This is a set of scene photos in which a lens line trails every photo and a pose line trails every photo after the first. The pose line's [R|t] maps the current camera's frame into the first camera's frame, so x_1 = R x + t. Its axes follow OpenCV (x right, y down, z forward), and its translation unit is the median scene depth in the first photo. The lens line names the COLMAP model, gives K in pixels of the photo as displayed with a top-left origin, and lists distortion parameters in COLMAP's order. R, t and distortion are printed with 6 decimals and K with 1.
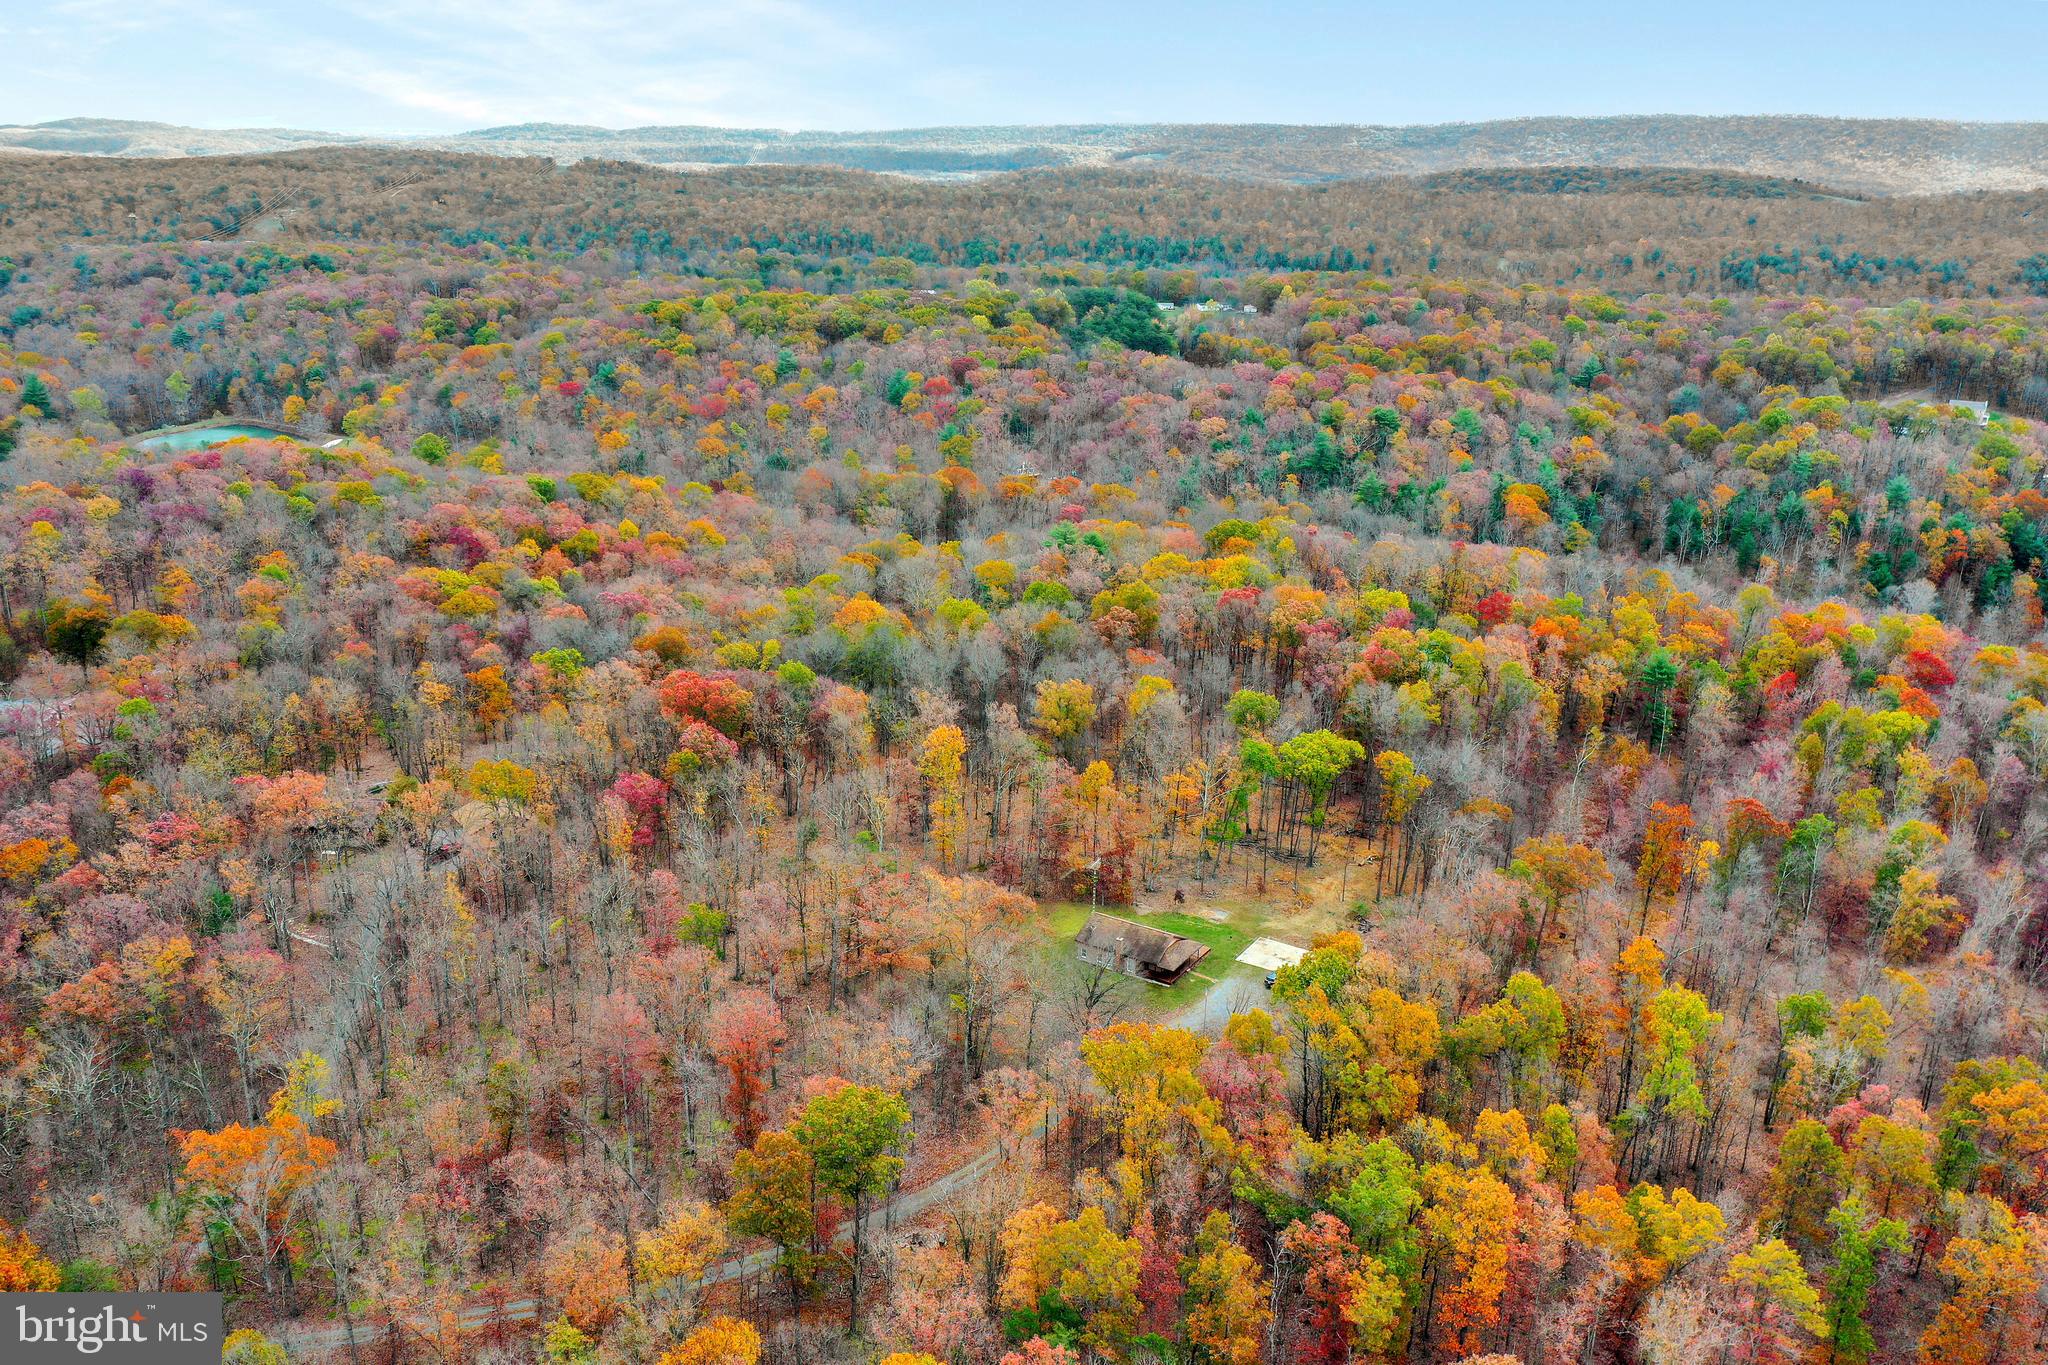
lens RADIAL K [[1690.0, 0, 1024.0], [0, 1690.0, 682.5], [0, 0, 1]] dist [0.001333, 0.001777]
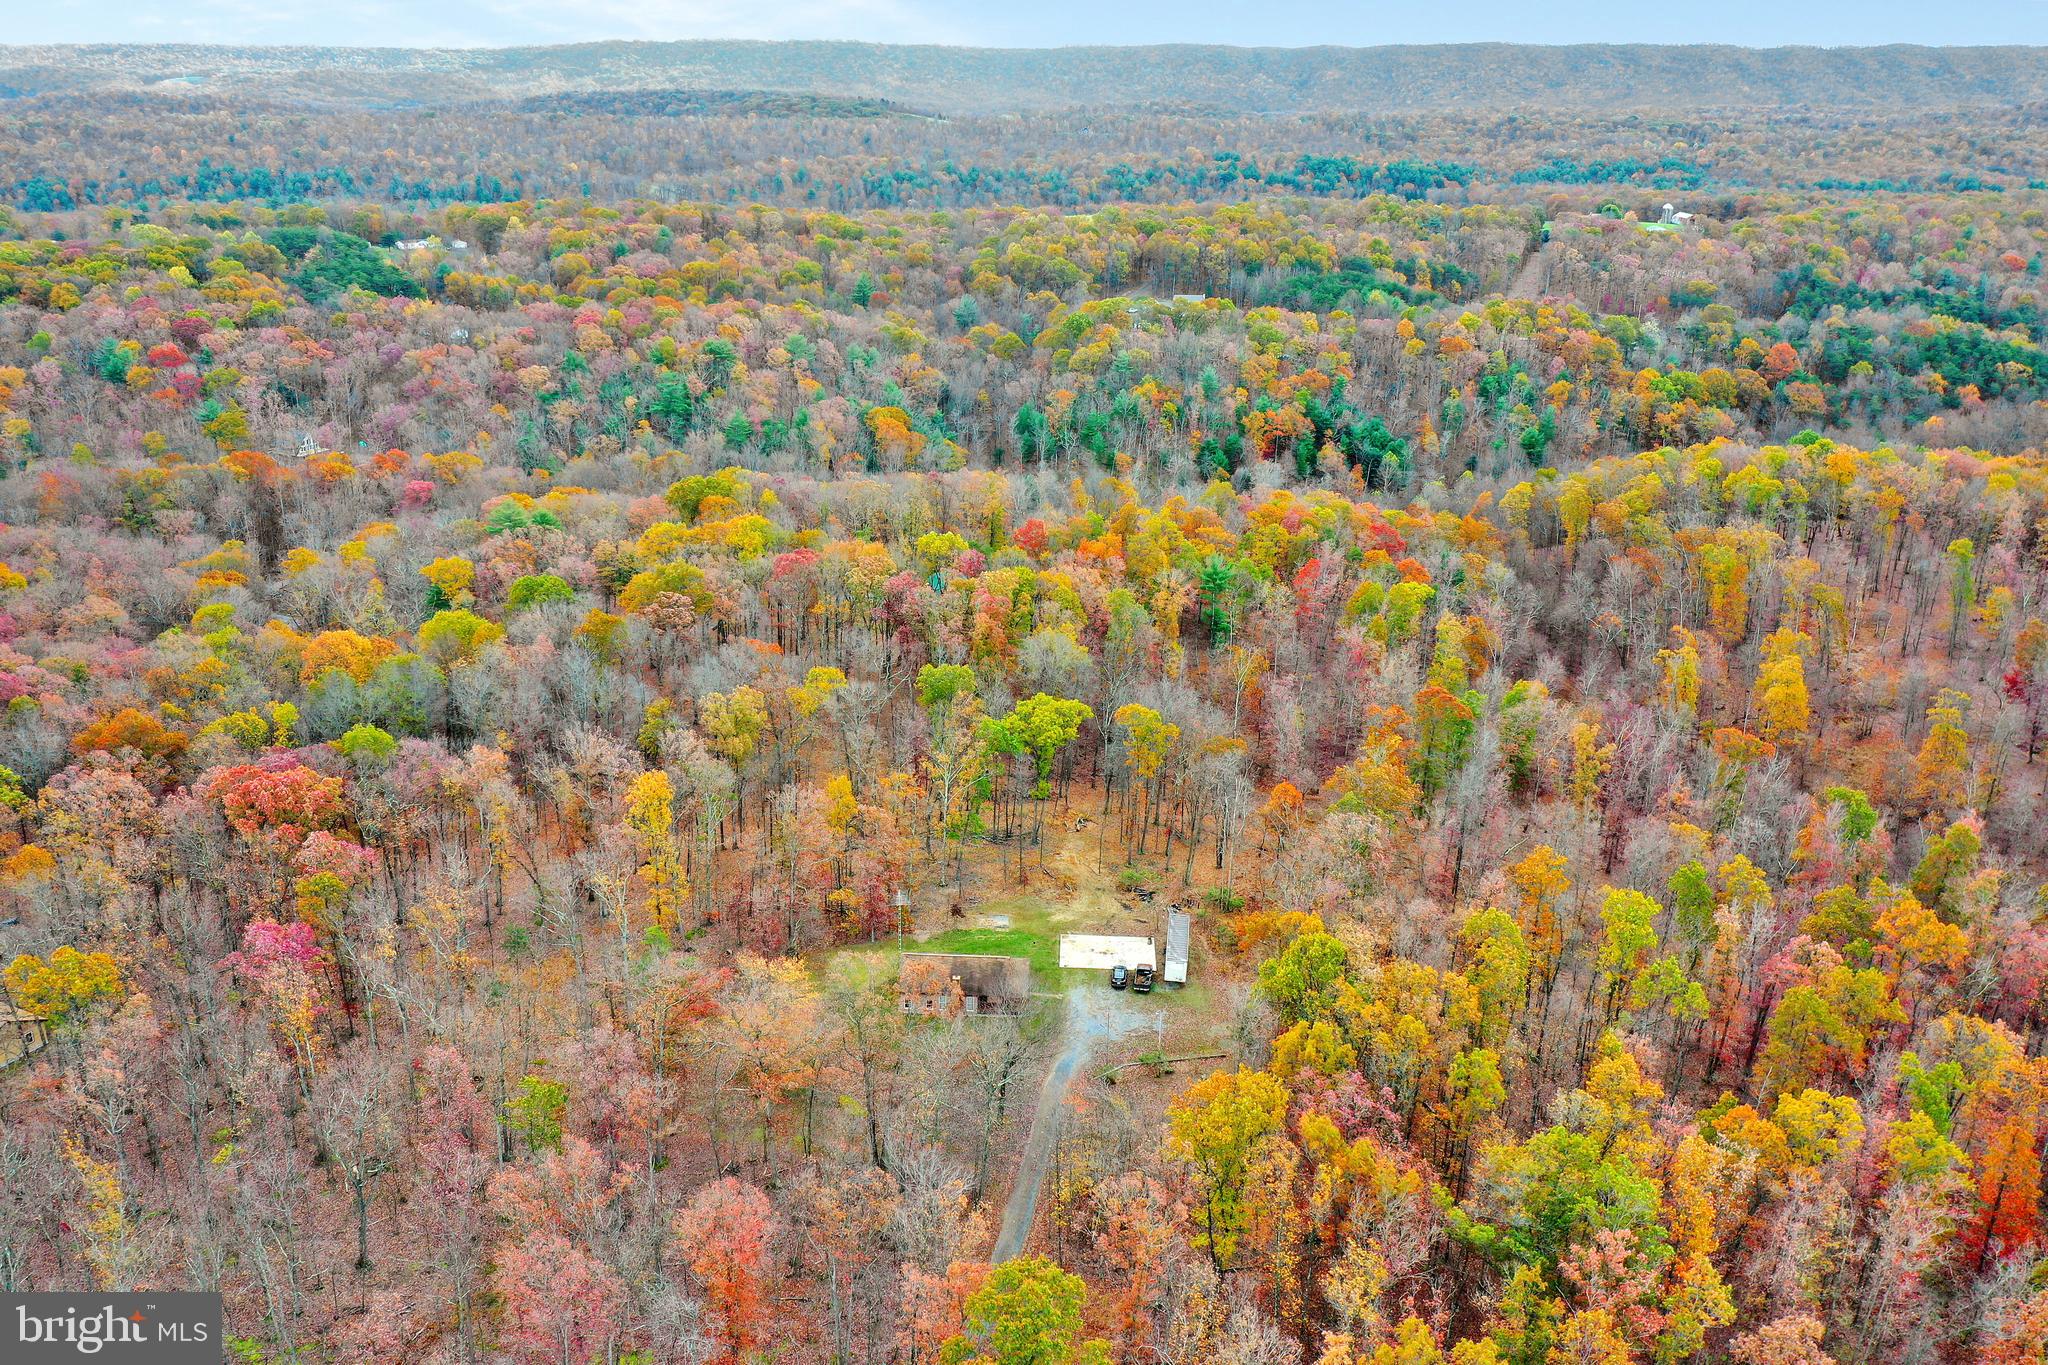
lens RADIAL K [[1690.0, 0, 1024.0], [0, 1690.0, 682.5], [0, 0, 1]] dist [0.001333, 0.001777]
pose [[0.865484, -0.170483, 0.471034, -0.089066], [0.151427, 0.985354, 0.078399, -0.017554], [-0.477501, 0.003474, 0.878624, 0.070562]]
